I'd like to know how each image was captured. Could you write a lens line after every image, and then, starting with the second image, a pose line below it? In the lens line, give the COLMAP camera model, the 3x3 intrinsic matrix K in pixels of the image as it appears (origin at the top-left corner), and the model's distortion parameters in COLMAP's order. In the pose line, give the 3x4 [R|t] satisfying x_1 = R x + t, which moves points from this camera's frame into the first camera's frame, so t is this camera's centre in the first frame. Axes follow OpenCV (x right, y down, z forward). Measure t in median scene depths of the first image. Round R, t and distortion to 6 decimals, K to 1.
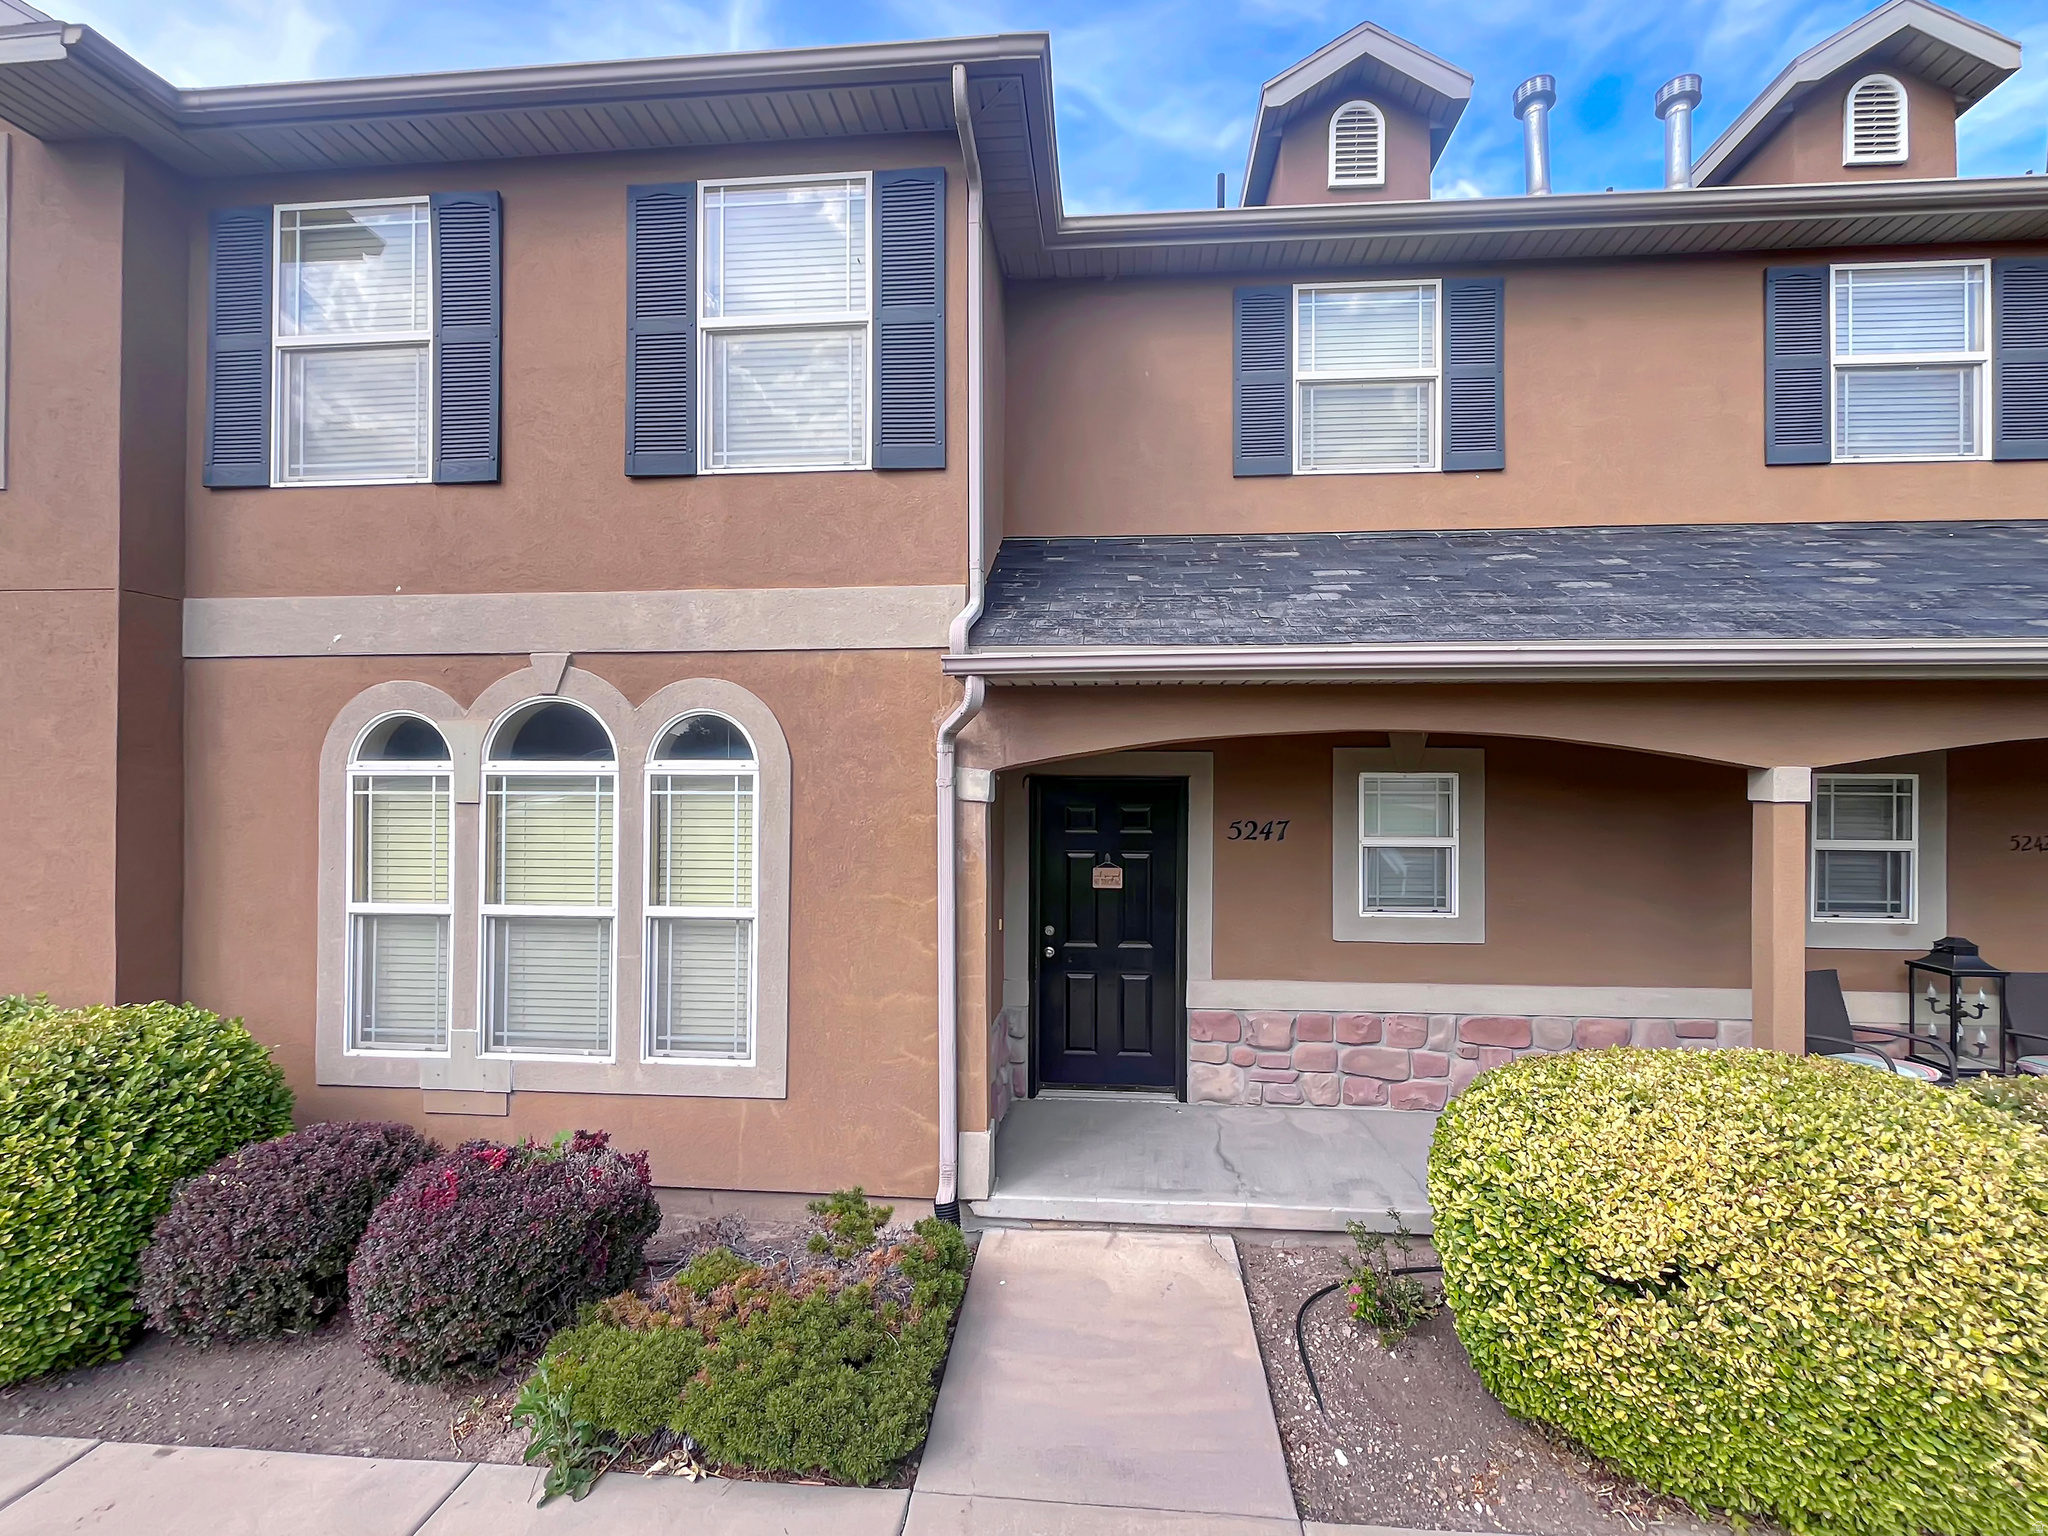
lens RADIAL K [[861.3, 0, 1053.8], [0, 861.3, 758.8], [0, 0, 1]] dist [-0.002006, -0.000201]
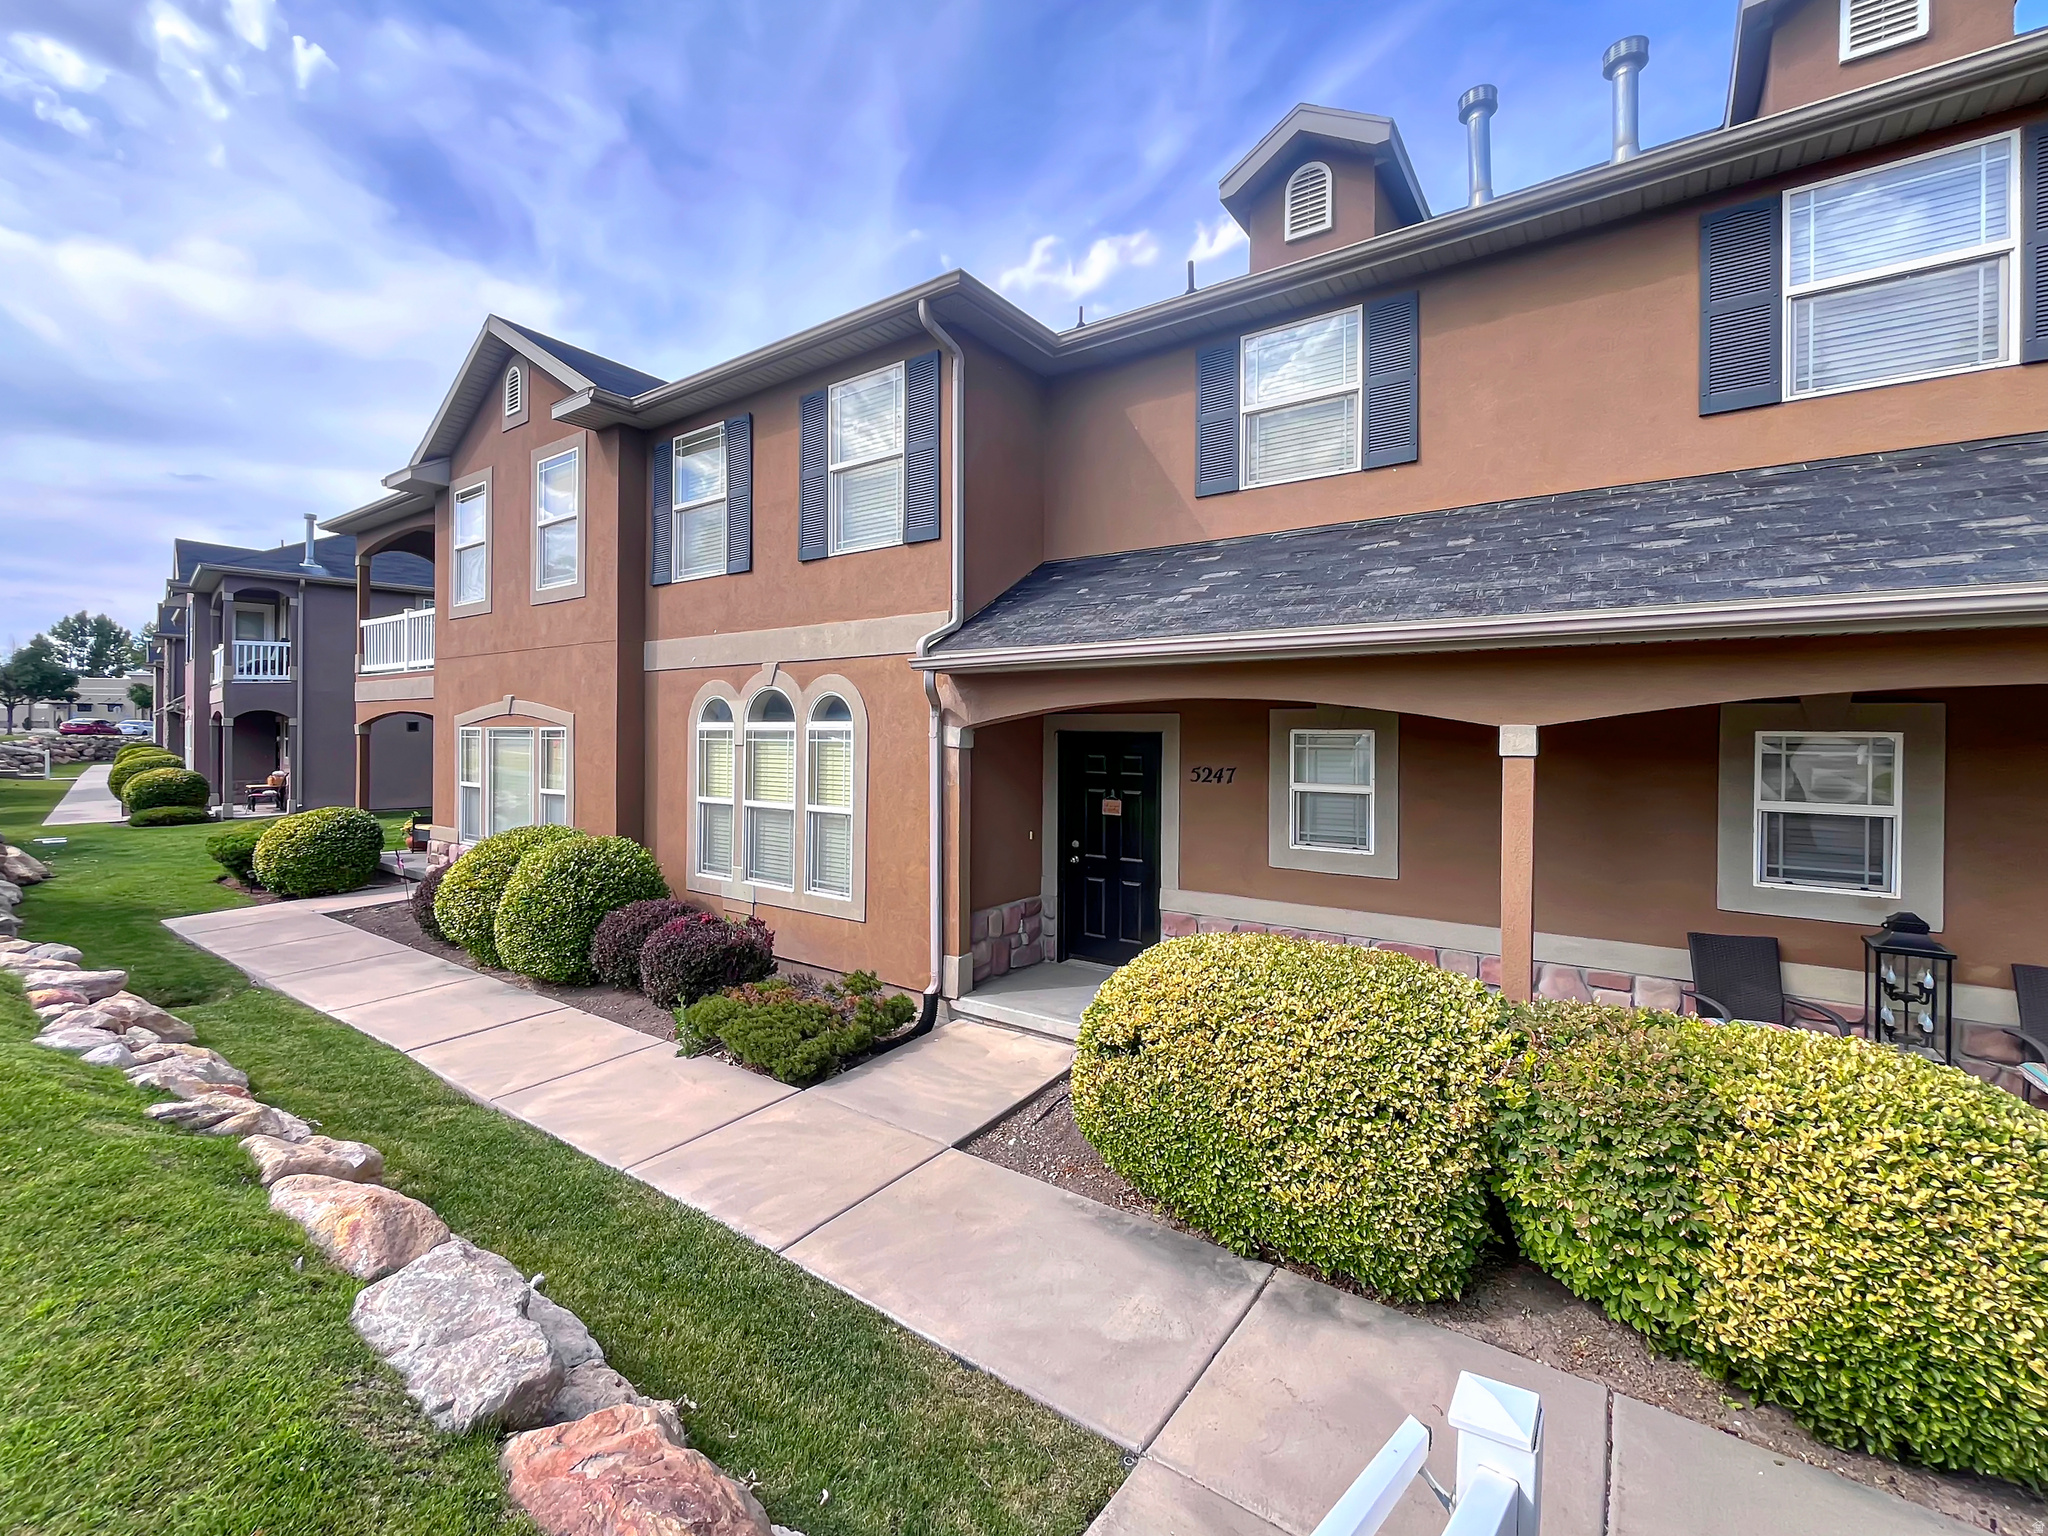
lens RADIAL K [[869.7, 0, 1052.8], [0, 869.7, 711.7], [0, 0, 1]] dist [-0.001518, 0.000612]
pose [[0.863902, -0.008754, -0.503584, 0.827443], [0.006750, 0.999960, -0.005803, -0.005304], [0.503614, 0.001614, 0.863927, -0.272866]]
